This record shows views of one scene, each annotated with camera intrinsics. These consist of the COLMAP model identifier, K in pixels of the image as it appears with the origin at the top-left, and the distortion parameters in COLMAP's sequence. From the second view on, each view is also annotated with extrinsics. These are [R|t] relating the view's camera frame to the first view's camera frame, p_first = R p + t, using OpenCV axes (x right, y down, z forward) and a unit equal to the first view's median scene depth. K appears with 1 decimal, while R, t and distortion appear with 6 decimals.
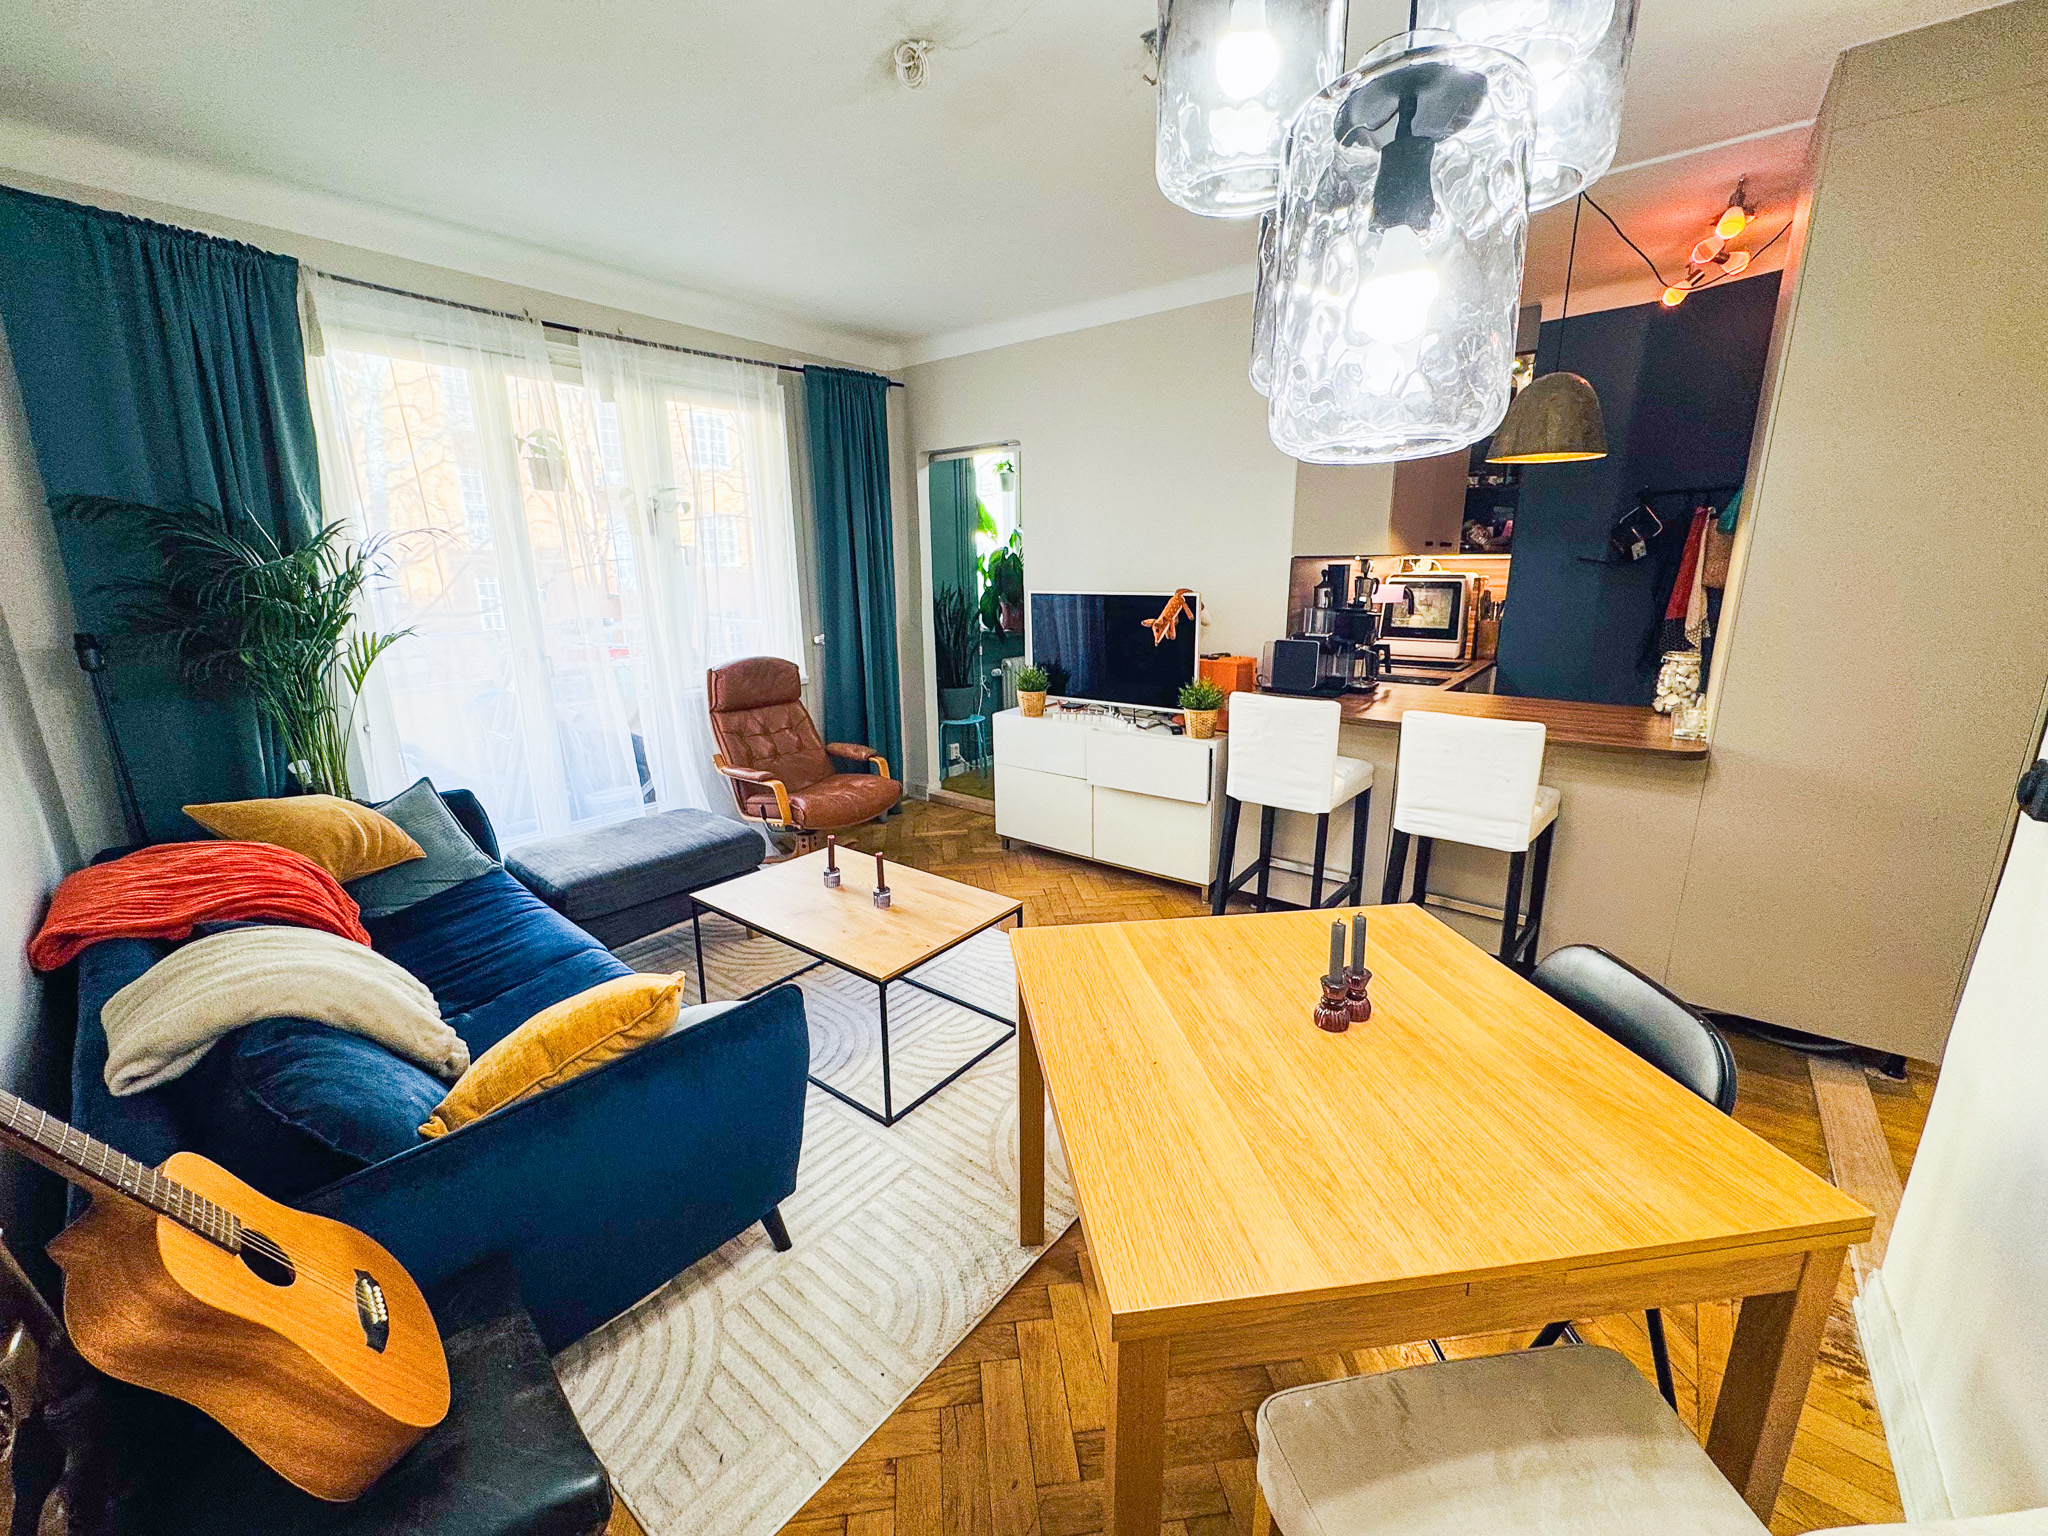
lens RADIAL K [[818.0, 0, 1021.7], [0, 818.0, 762.3], [0, 0, 1]] dist [-0.001702, 0.000066]
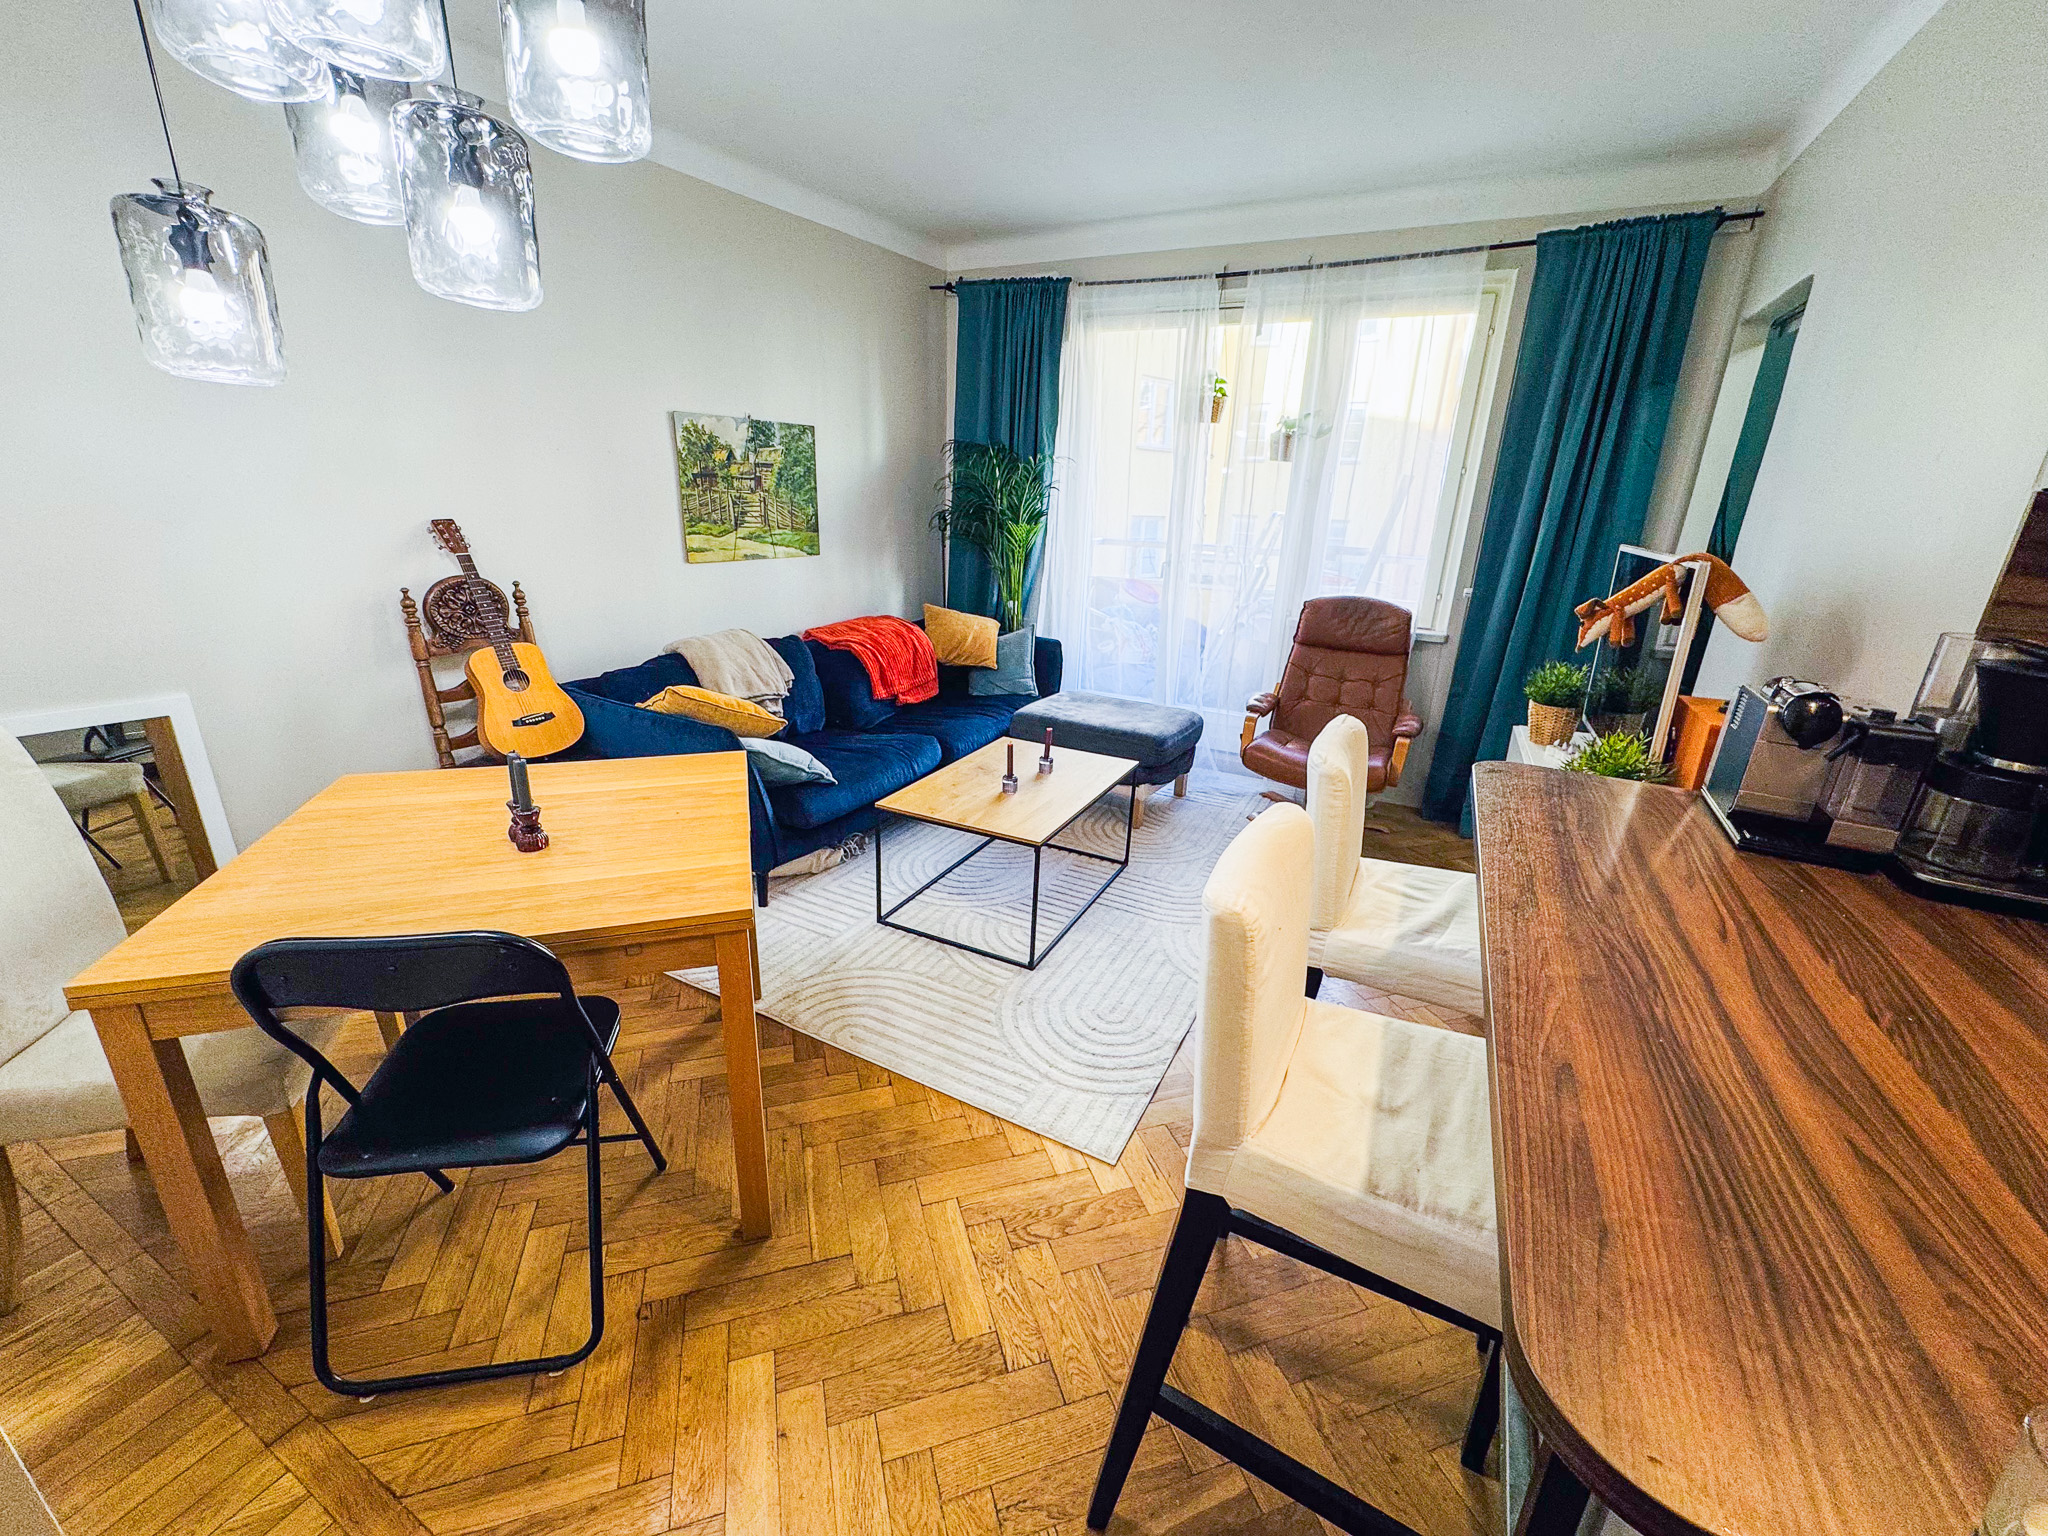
lens RADIAL K [[818.0, 0, 1021.7], [0, 818.0, 762.3], [0, 0, 1]] dist [-0.001702, 0.000066]
pose [[0.185348, 0.324198, -0.927654, 0.532031], [-0.271826, 0.924090, 0.268641, -0.103710], [0.944329, 0.202368, 0.259404, 0.452642]]
